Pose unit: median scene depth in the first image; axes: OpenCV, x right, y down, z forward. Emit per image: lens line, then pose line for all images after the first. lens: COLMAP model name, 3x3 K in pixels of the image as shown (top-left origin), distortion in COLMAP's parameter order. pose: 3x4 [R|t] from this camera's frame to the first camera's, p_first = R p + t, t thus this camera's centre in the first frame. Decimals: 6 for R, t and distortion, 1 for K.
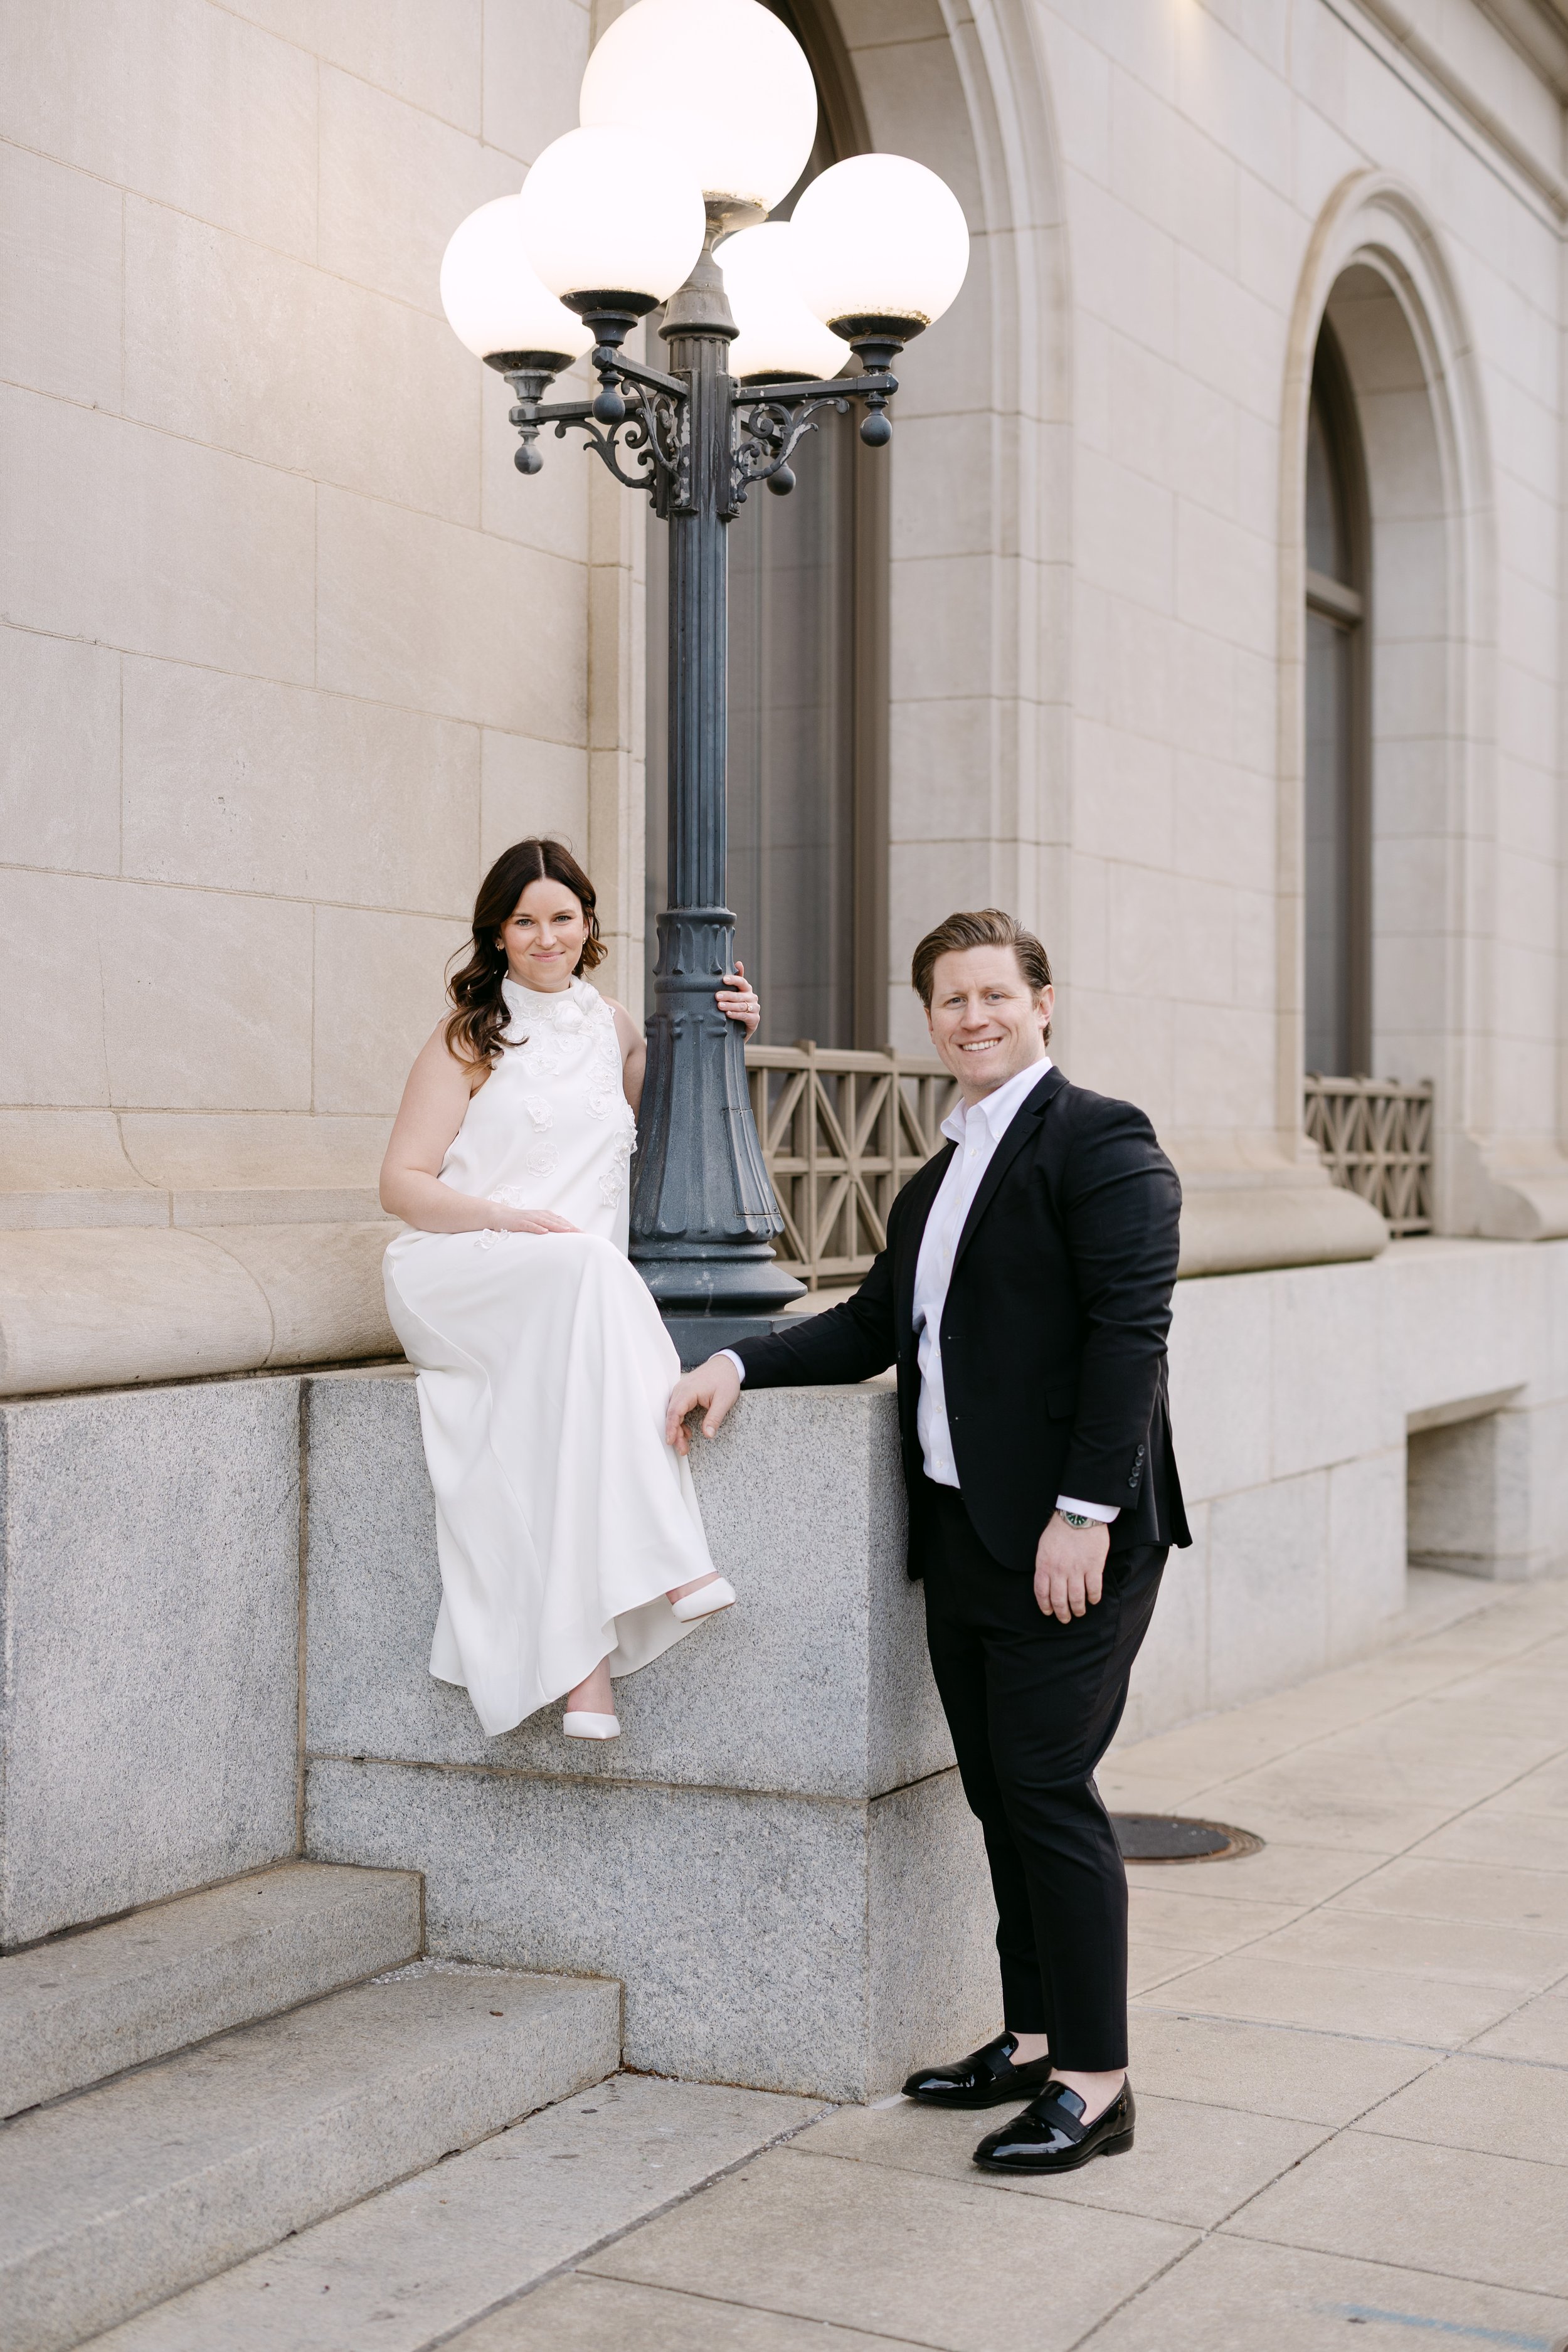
lens RADIAL K [[3519.3, 0, 785.7], [0, 3519.3, 1133.4], [0, 0, 1]] dist [0.015800, 0.047257]
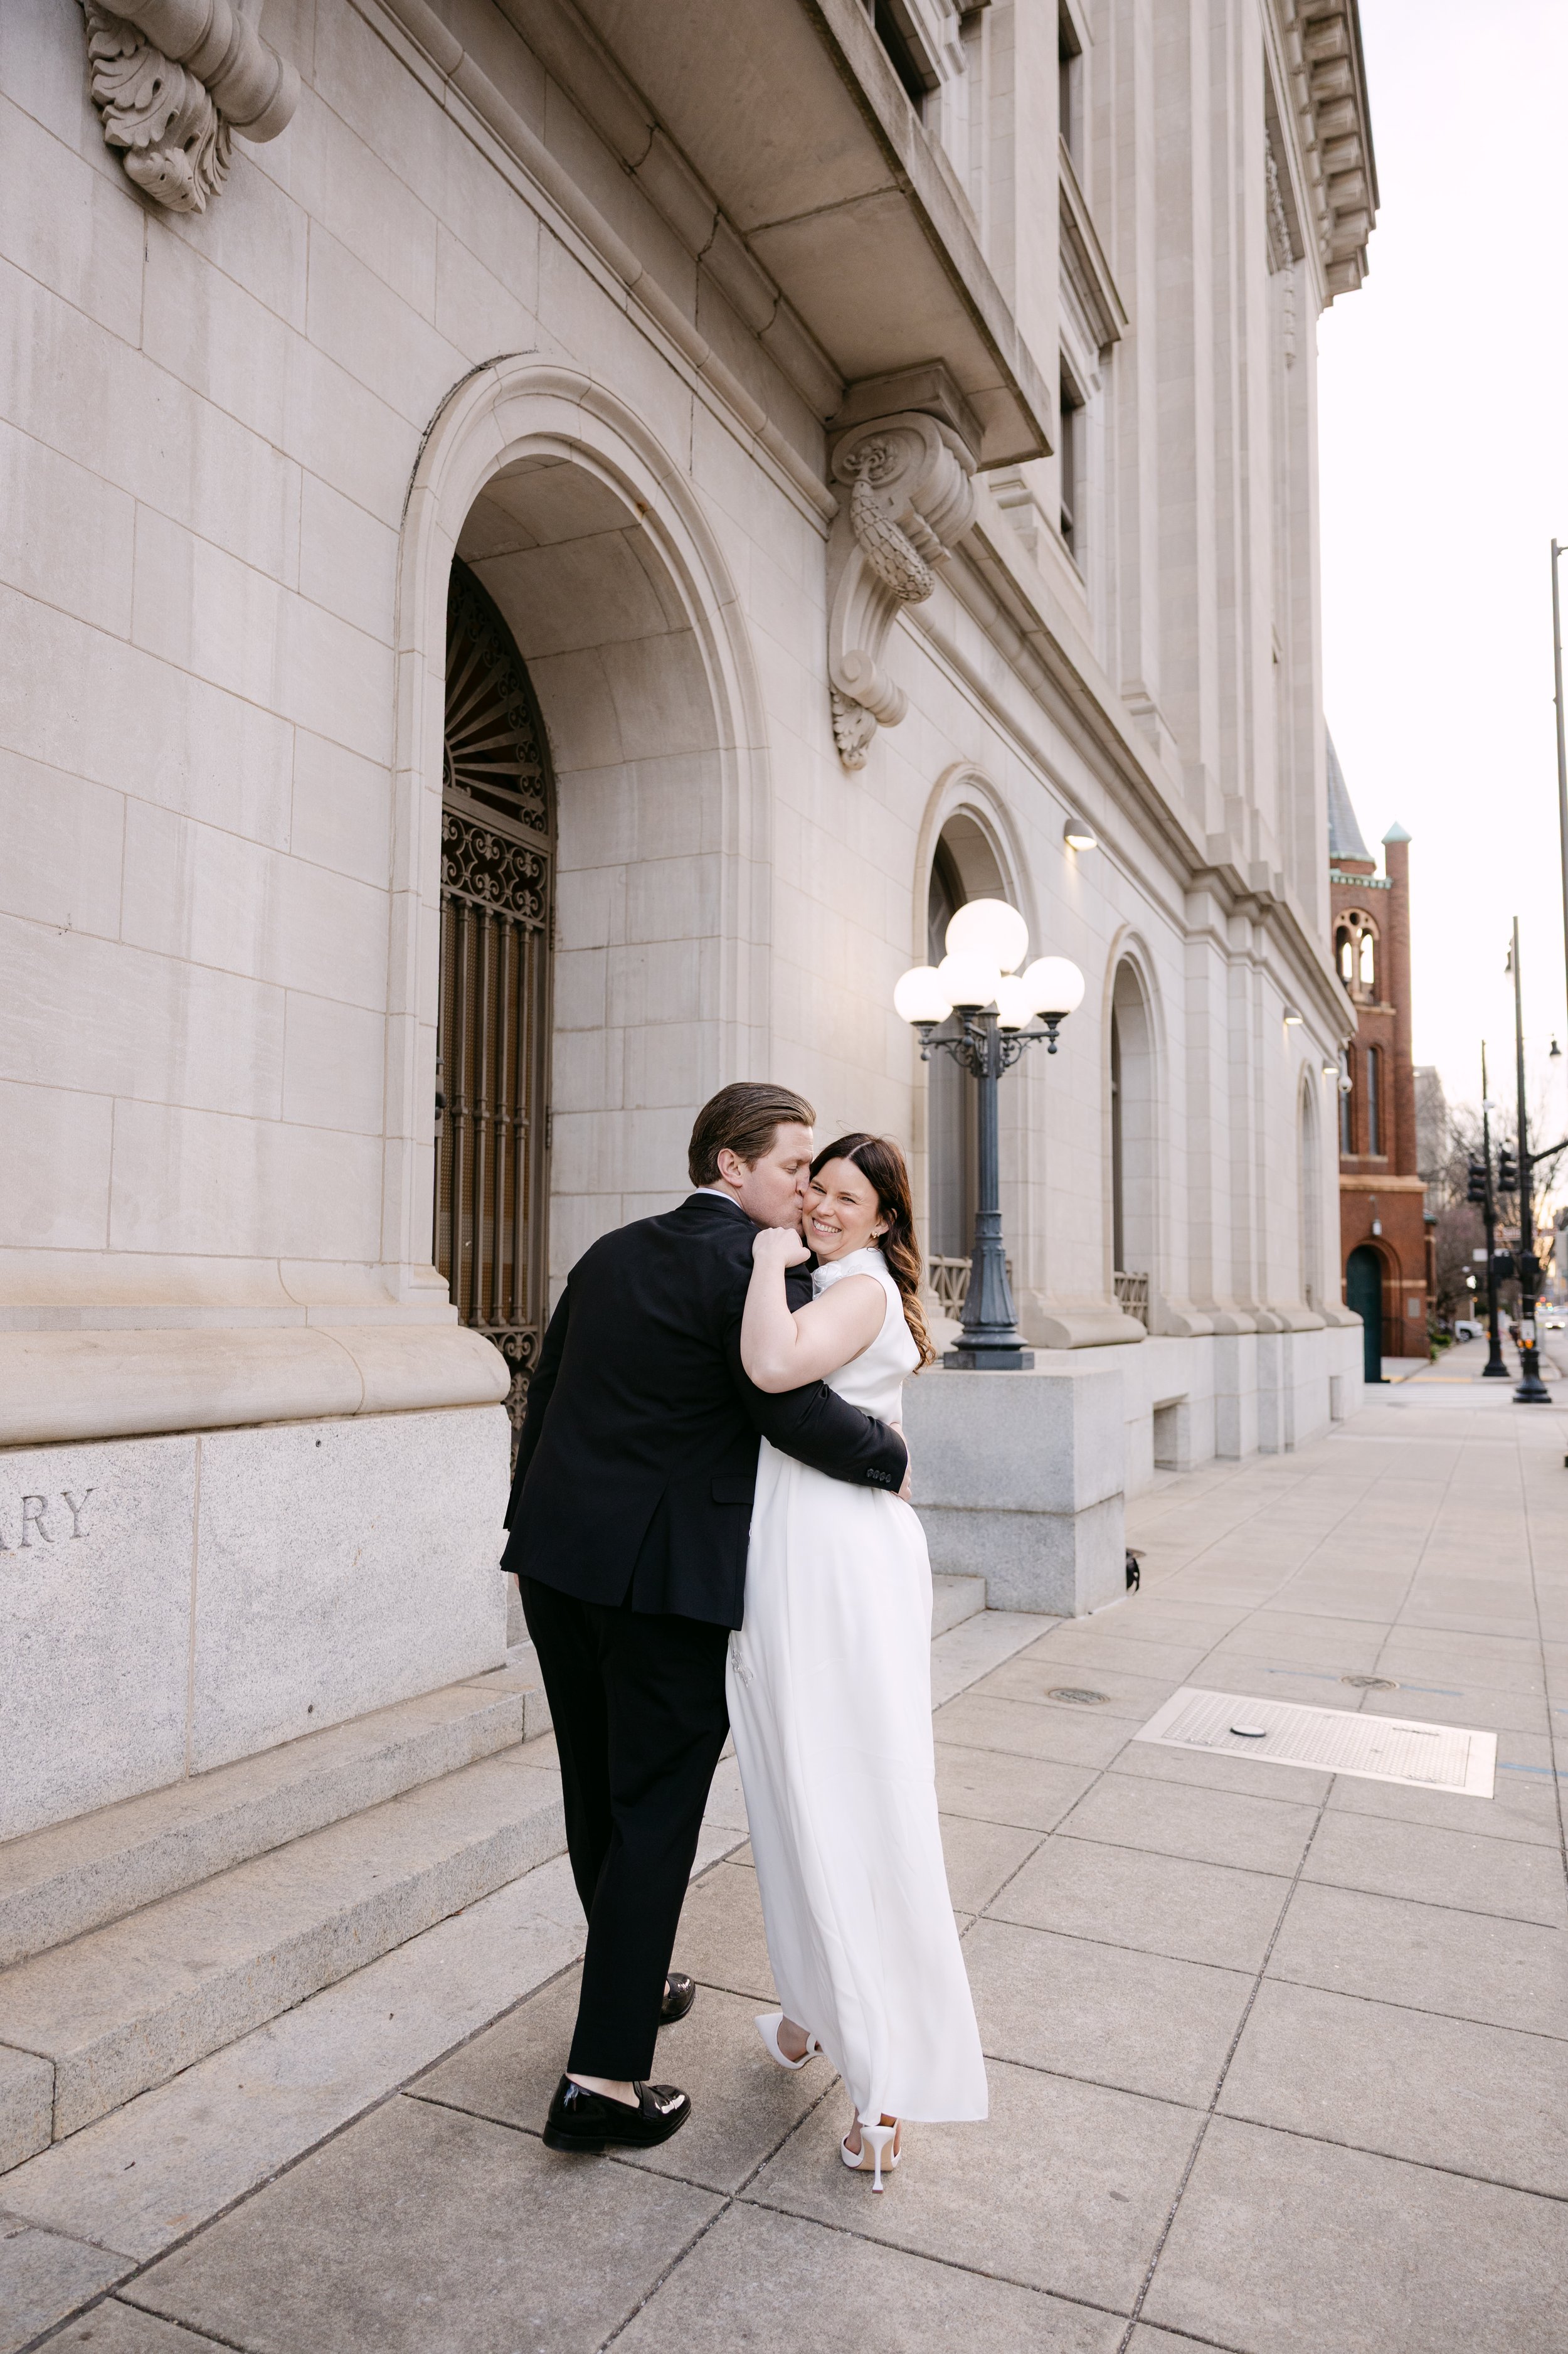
lens RADIAL K [[1562.5, 0, 787.8], [0, 1562.5, 1184.6], [0, 0, 1]] dist [-0.005501, 0.003458]
pose [[0.999905, 0.004606, 0.013028, -0.211896], [-0.003651, 0.997370, -0.072387, 0.008412], [-0.013327, 0.072332, 0.997292, -0.291546]]
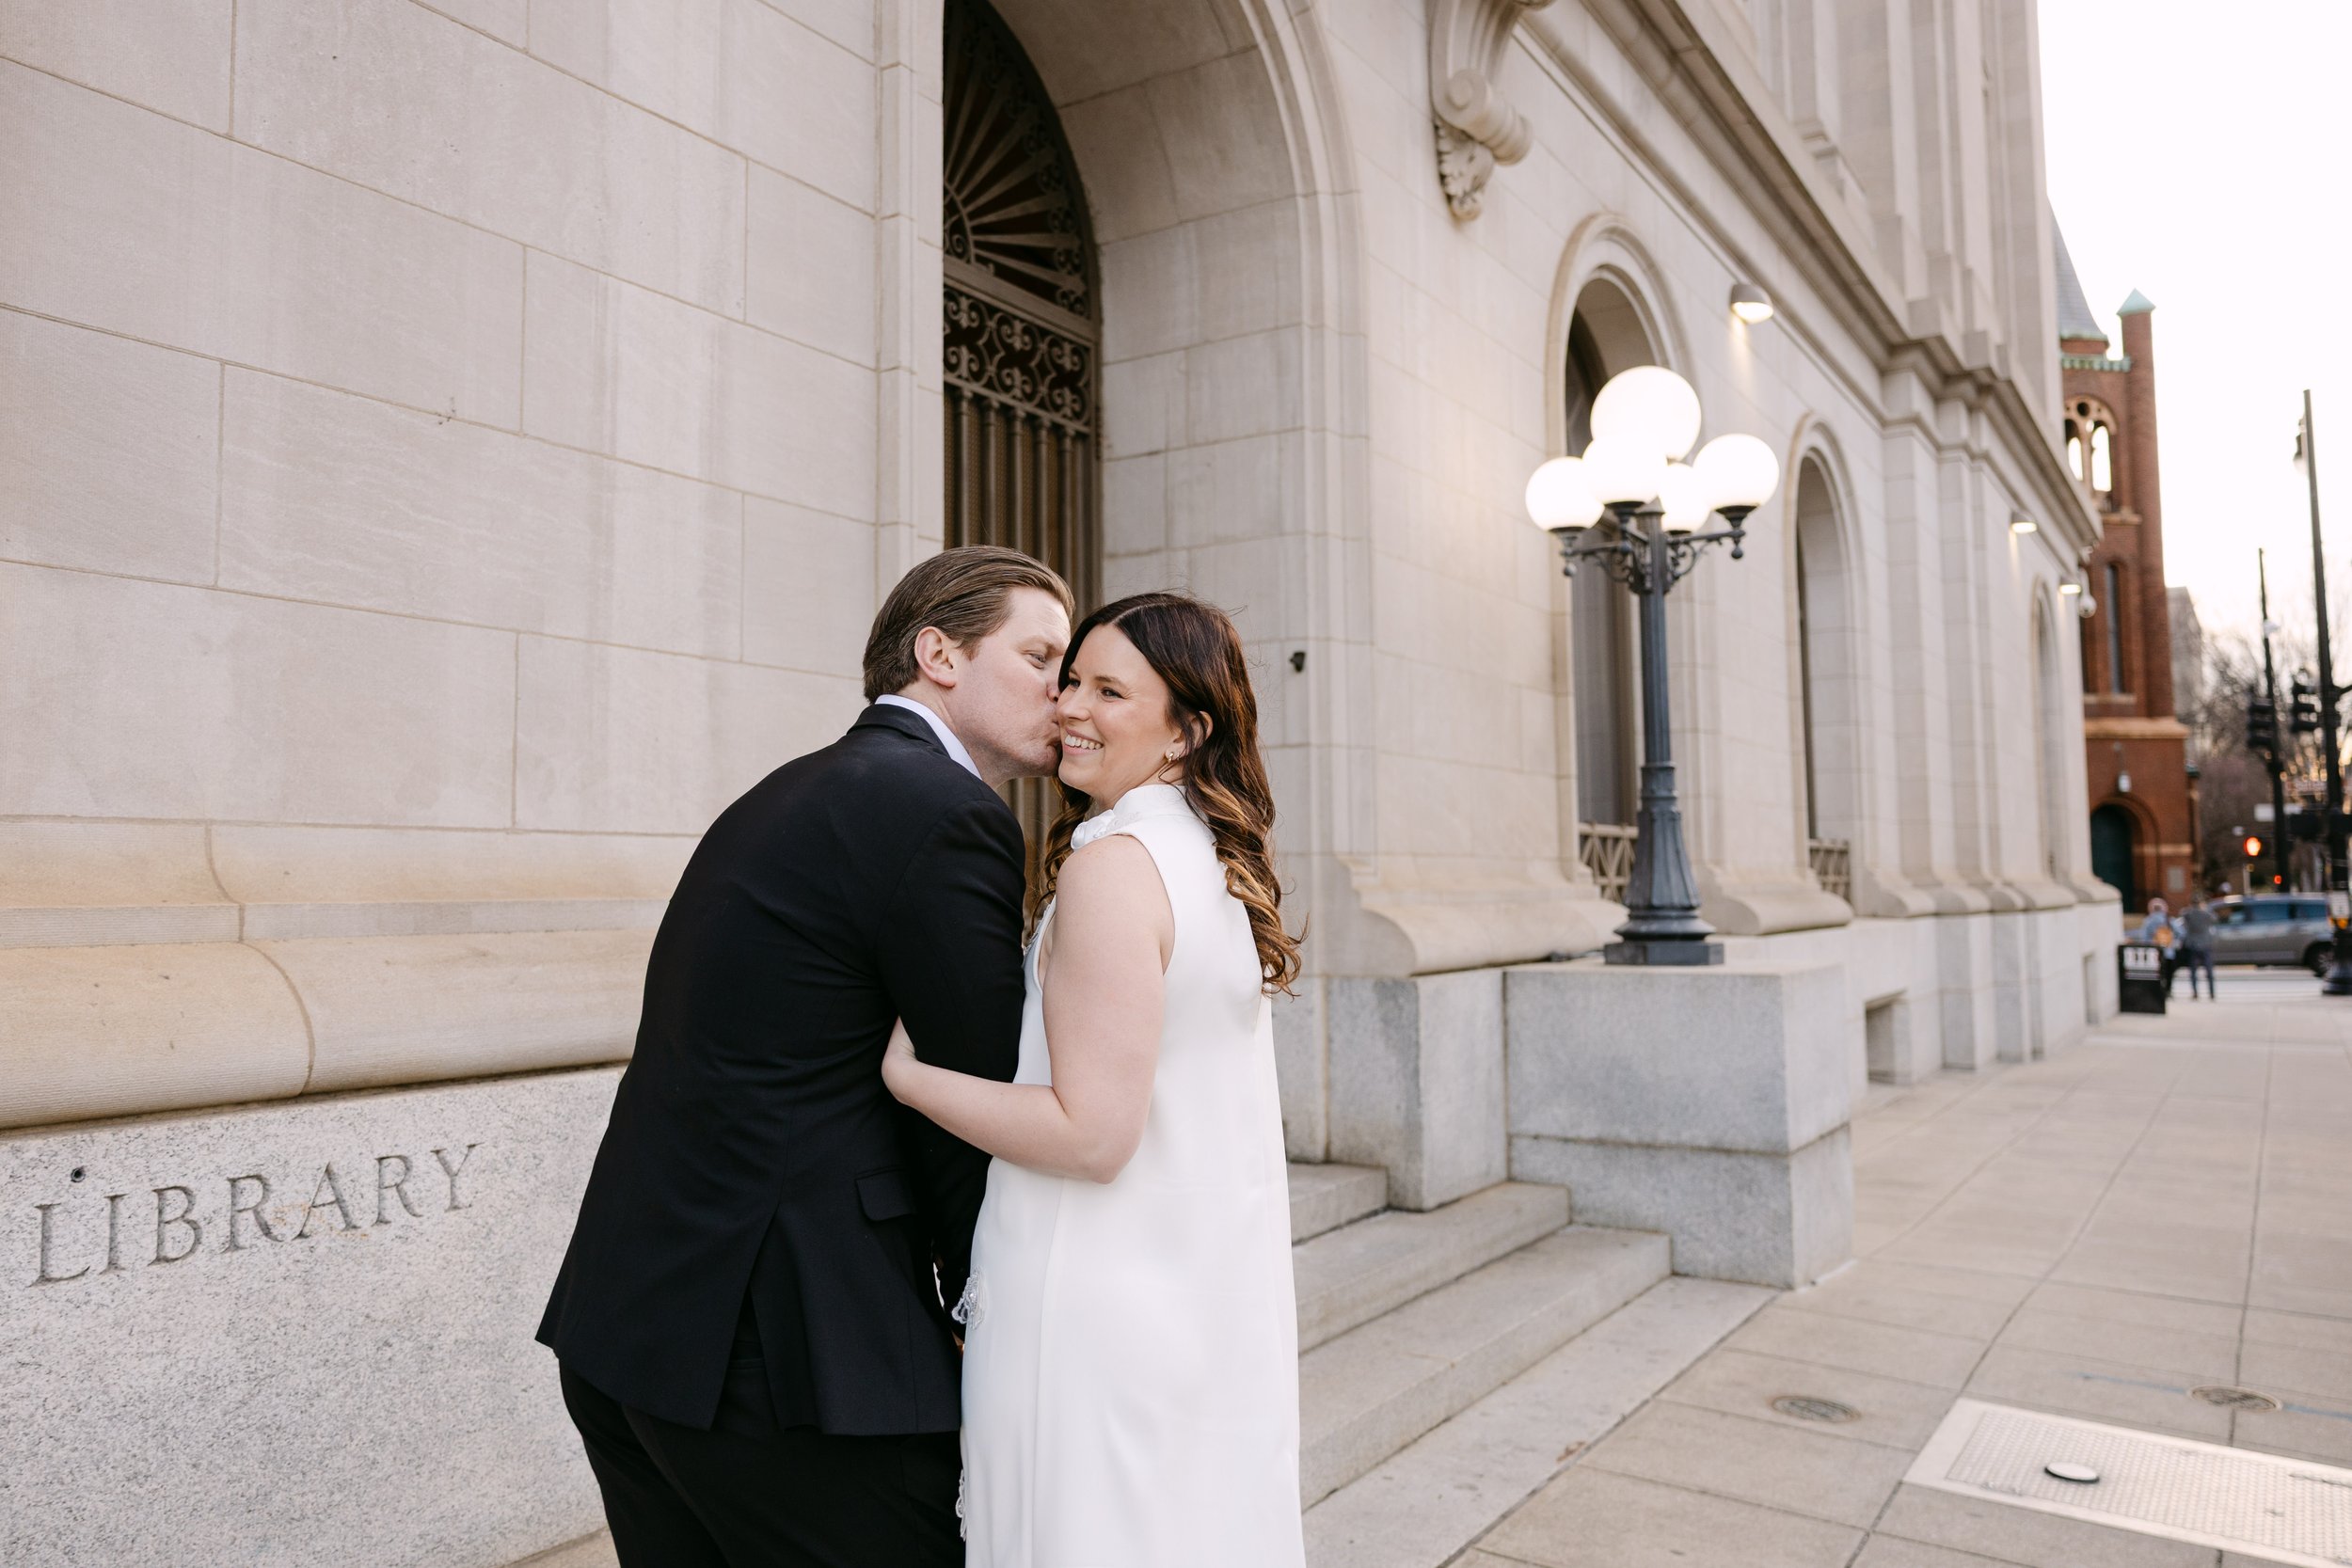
lens RADIAL K [[1729.1, 0, 1111.6], [0, 1729.1, 750.1], [0, 0, 1]] dist [-0.004614, 0.007037]
pose [[0.988424, -0.022956, -0.149967, -0.210977], [0.011593, 0.997024, -0.076209, 0.008977], [0.151270, 0.073589, 0.985749, -0.162191]]
